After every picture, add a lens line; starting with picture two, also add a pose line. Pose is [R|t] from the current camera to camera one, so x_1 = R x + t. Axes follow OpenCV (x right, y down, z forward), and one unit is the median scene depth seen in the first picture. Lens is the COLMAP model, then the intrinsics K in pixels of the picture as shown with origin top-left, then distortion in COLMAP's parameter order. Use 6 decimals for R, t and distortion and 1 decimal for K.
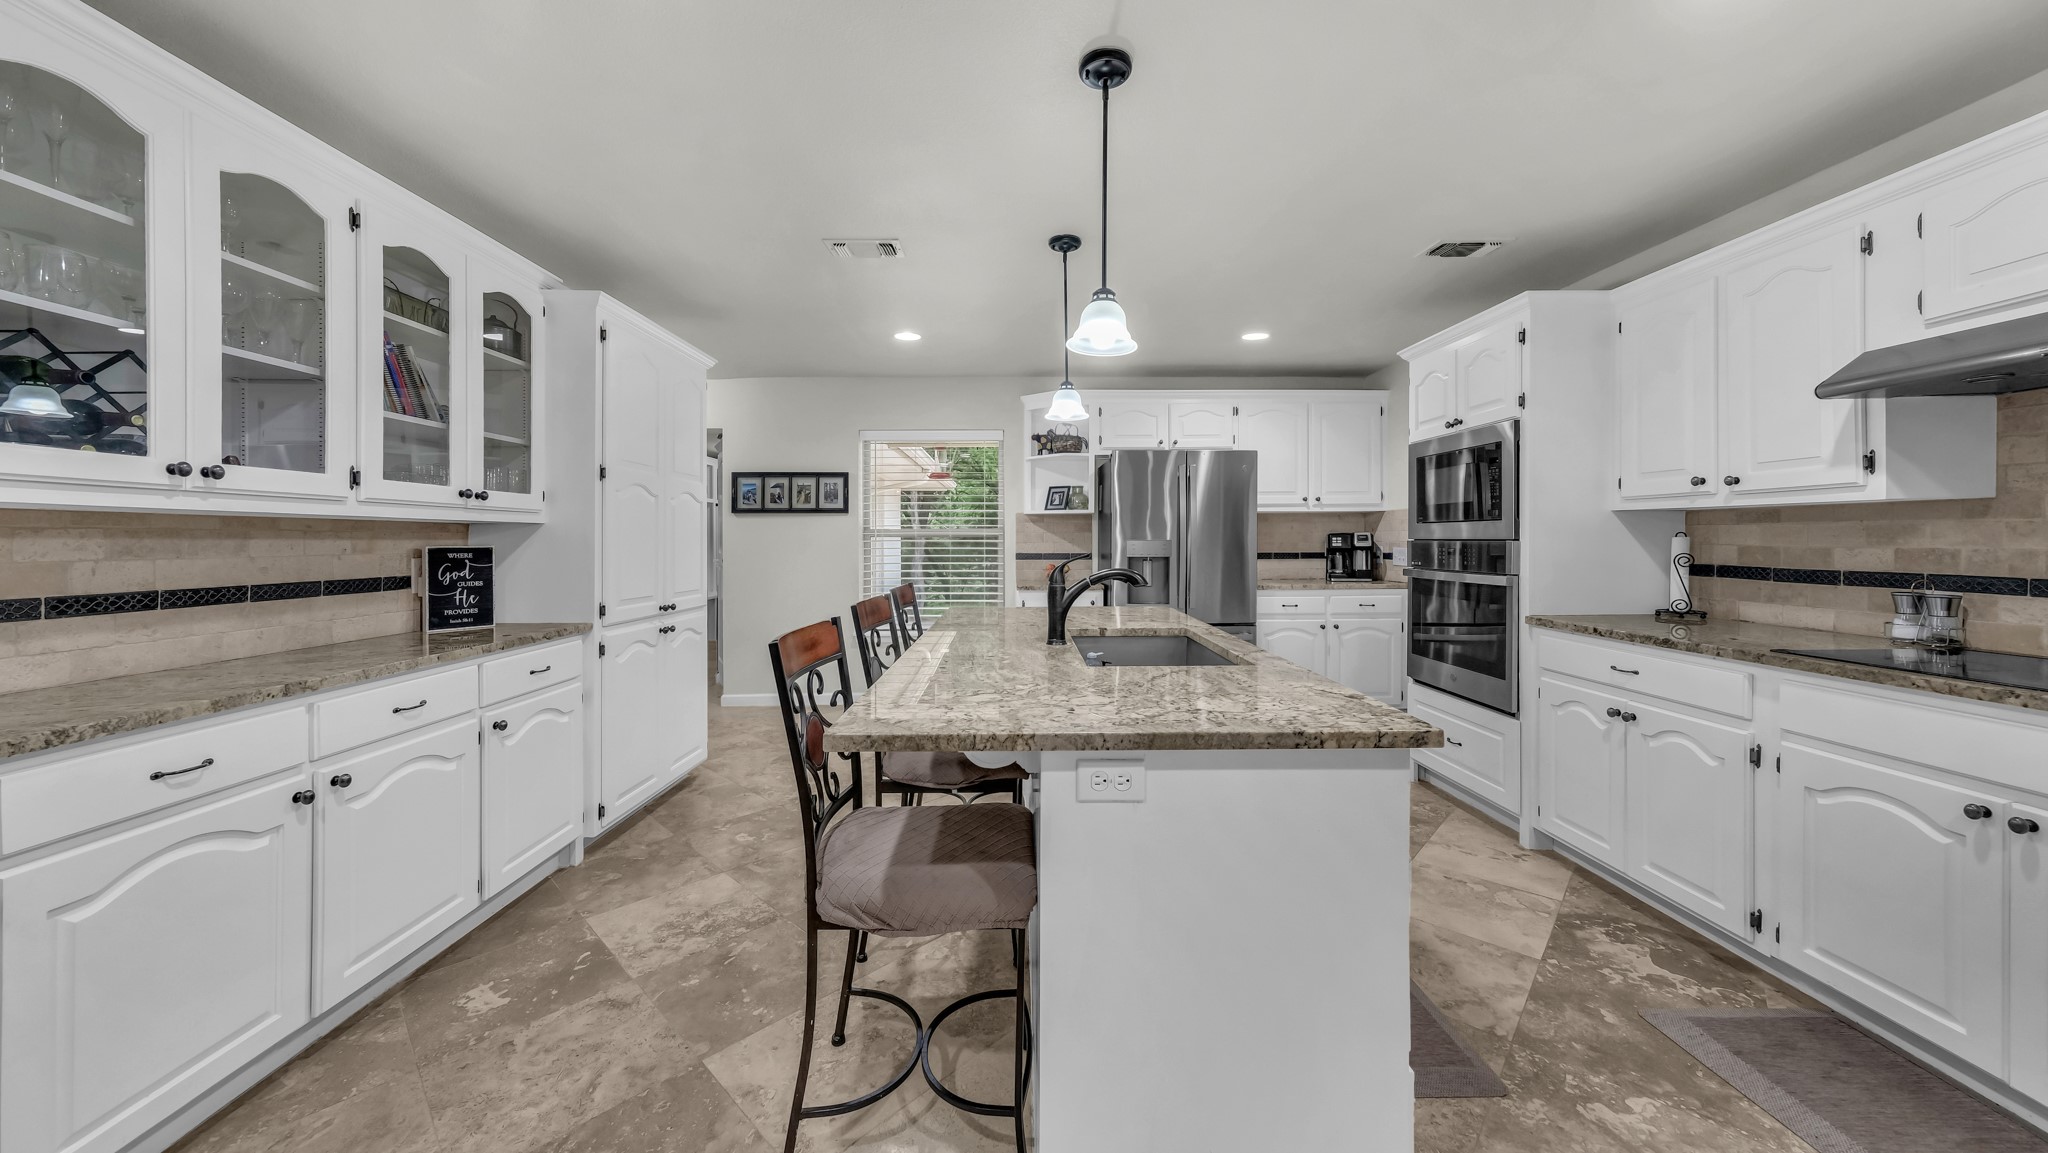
lens RADIAL K [[711.7, 0, 1015.2], [0, 711.7, 544.5], [0, 0, 1]] dist [-0.002012, 0.000104]
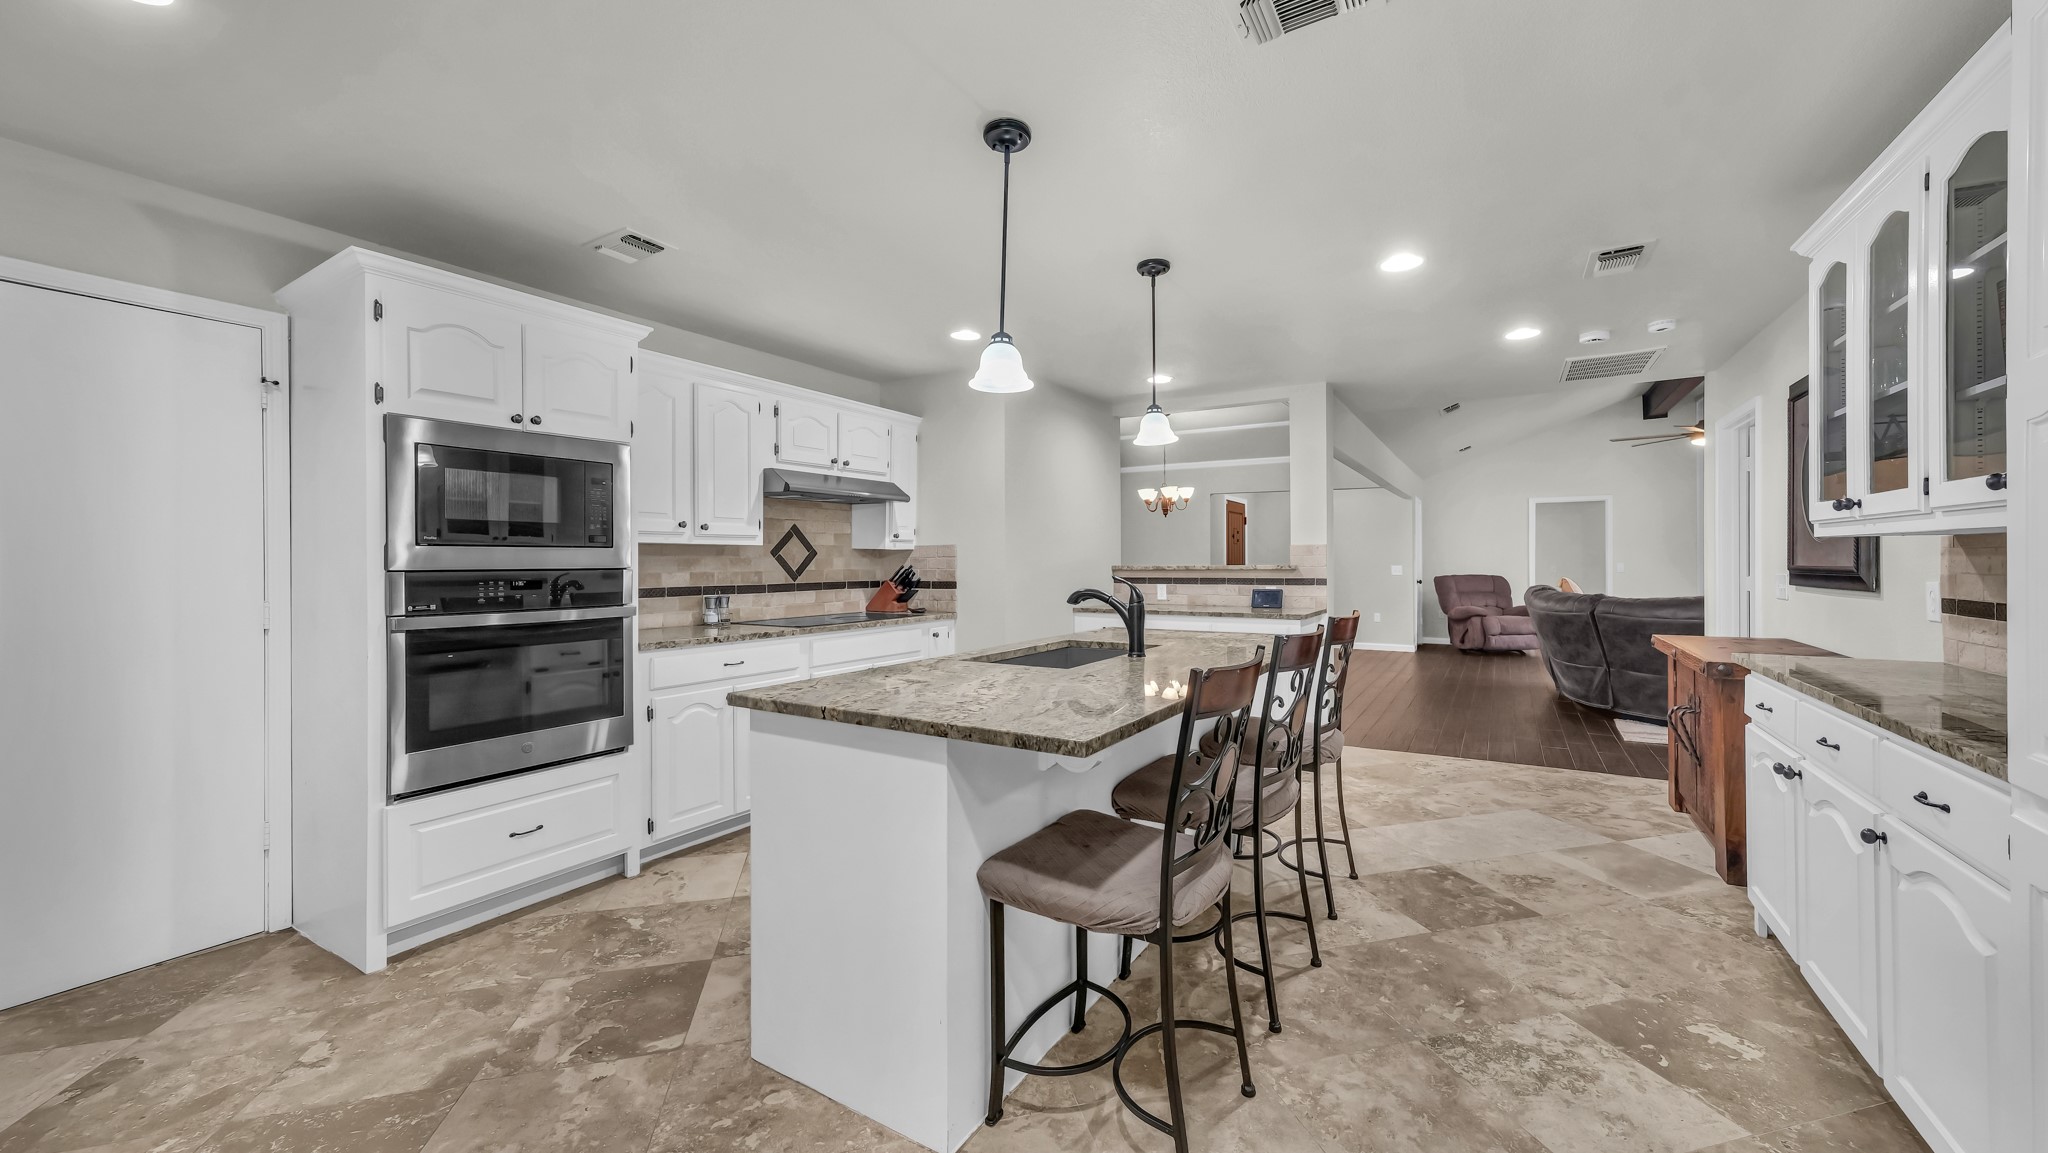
lens RADIAL K [[784.7, 0, 1050.7], [0, 784.7, 559.5], [0, 0, 1]] dist [0.009357, 0.000130]
pose [[-0.864223, 0.009617, 0.503017, -0.350707], [0.012365, 0.999921, 0.002127, -0.014408], [-0.502957, 0.008059, -0.864274, 1.646974]]
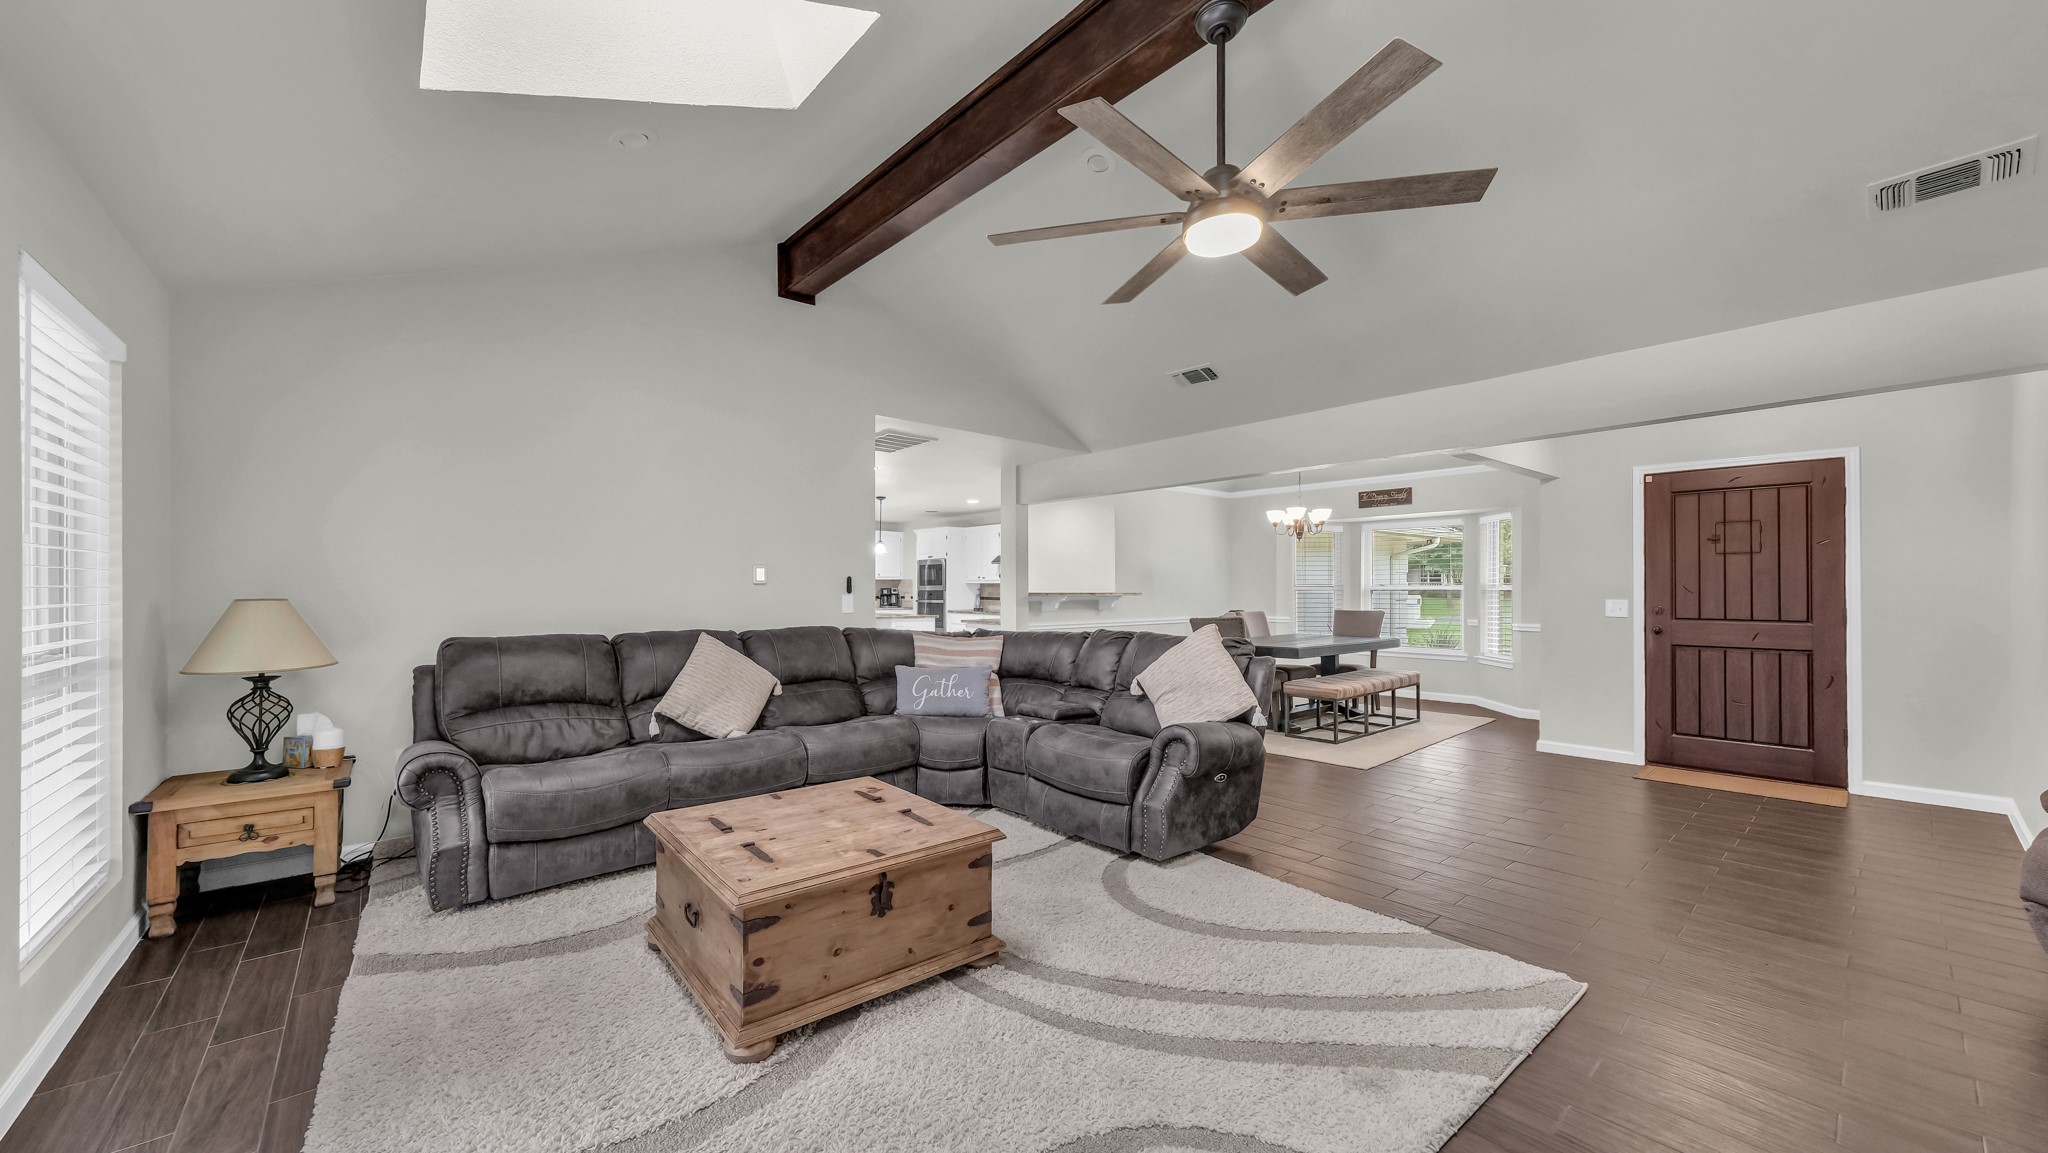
lens RADIAL K [[758.3, 0, 970.0], [0, 758.3, 582.0], [0, 0, 1]] dist [0.009197, 0.000649]
pose [[0.787031, 0.012801, 0.616780, -1.756235], [0.000961, 0.999758, -0.021976, 0.038756], [-0.616912, 0.017889, 0.786828, -2.357546]]
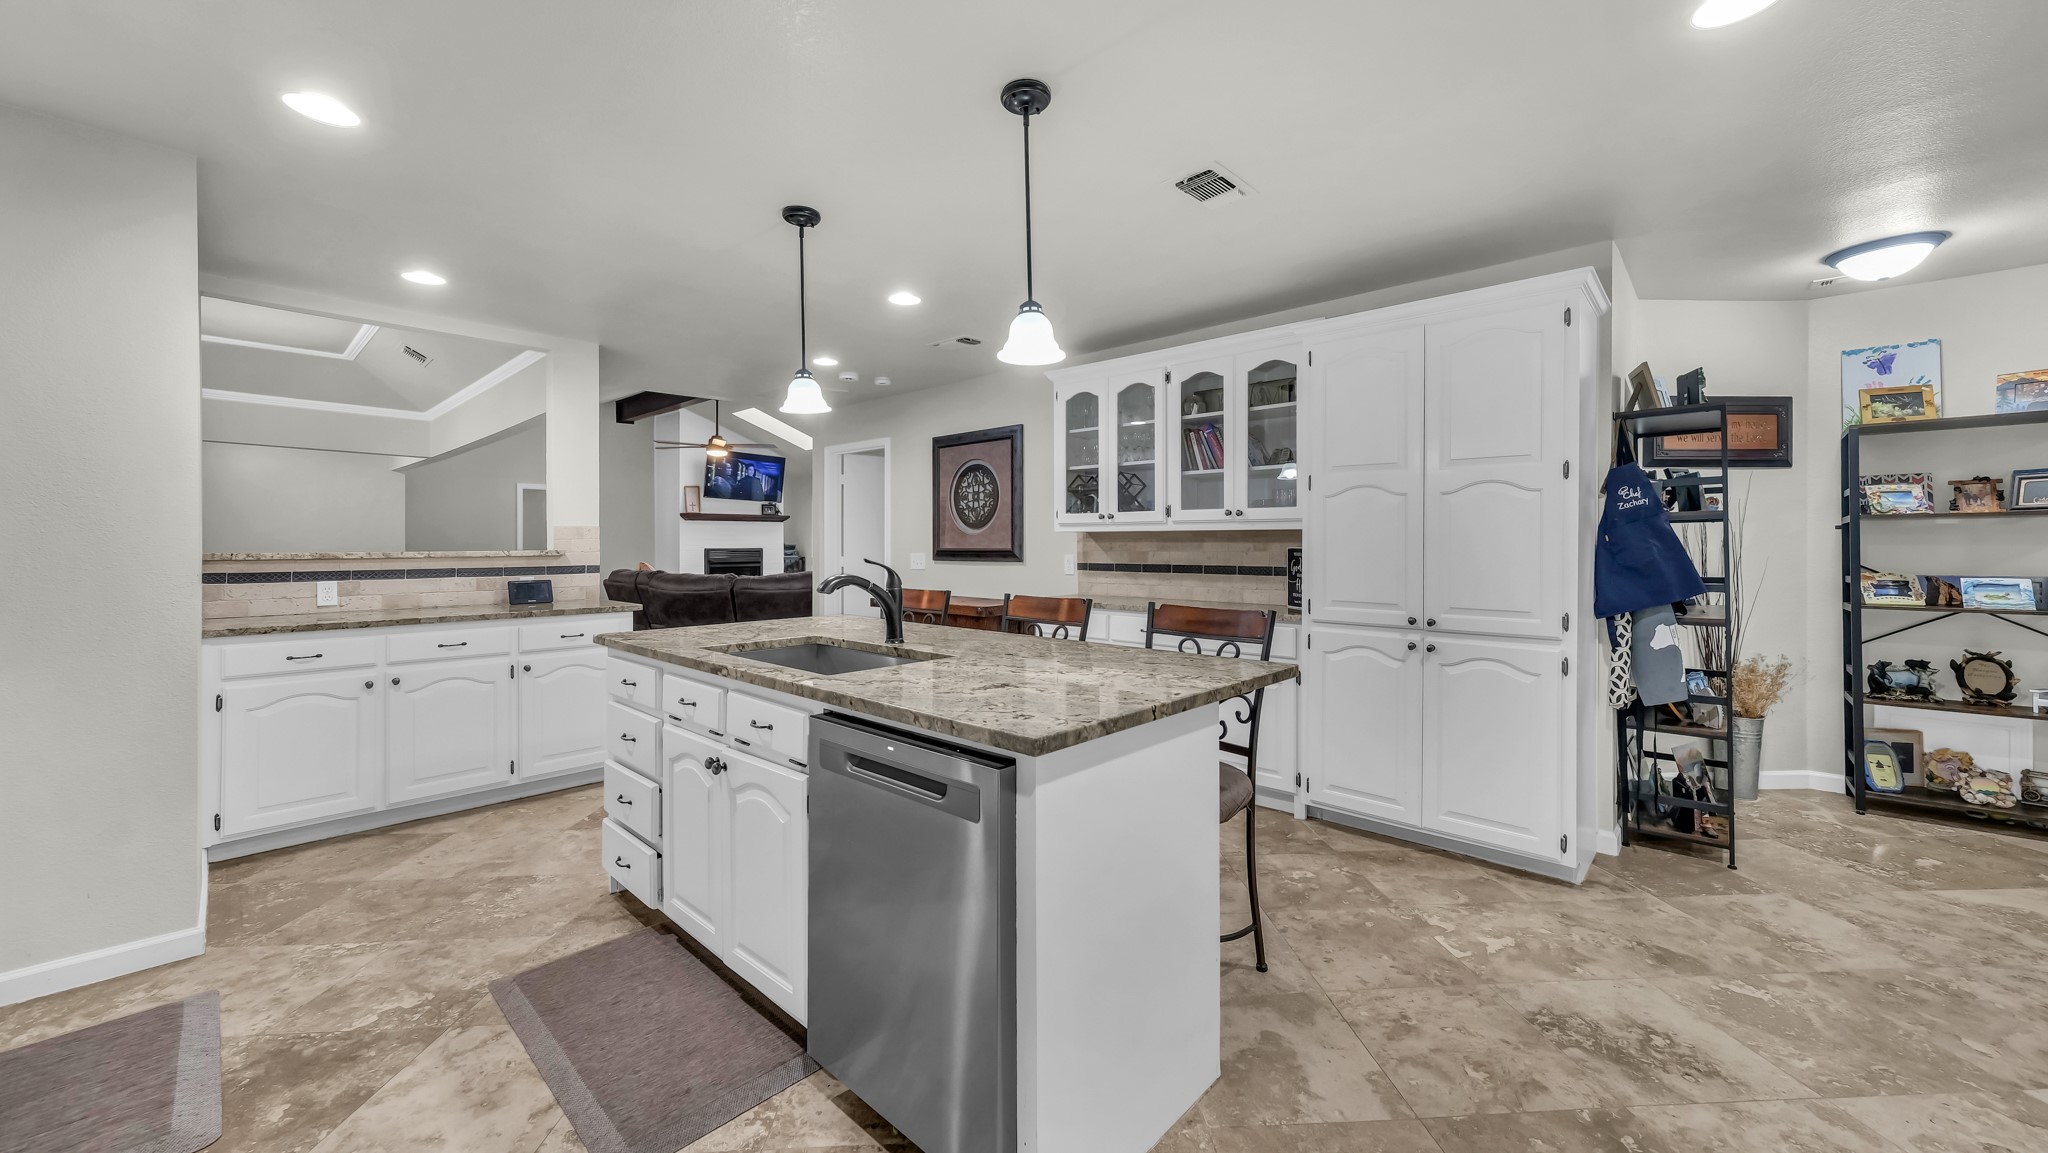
lens RADIAL K [[758.3, 0, 1040.5], [0, 758.3, 556.6], [0, 0, 1]] dist [0.009197, 0.000649]
pose [[-0.675798, 0.019138, -0.736838, 0.578262], [0.001076, 0.999687, 0.024978, -0.014929], [0.737086, 0.016087, -0.675608, 1.491769]]
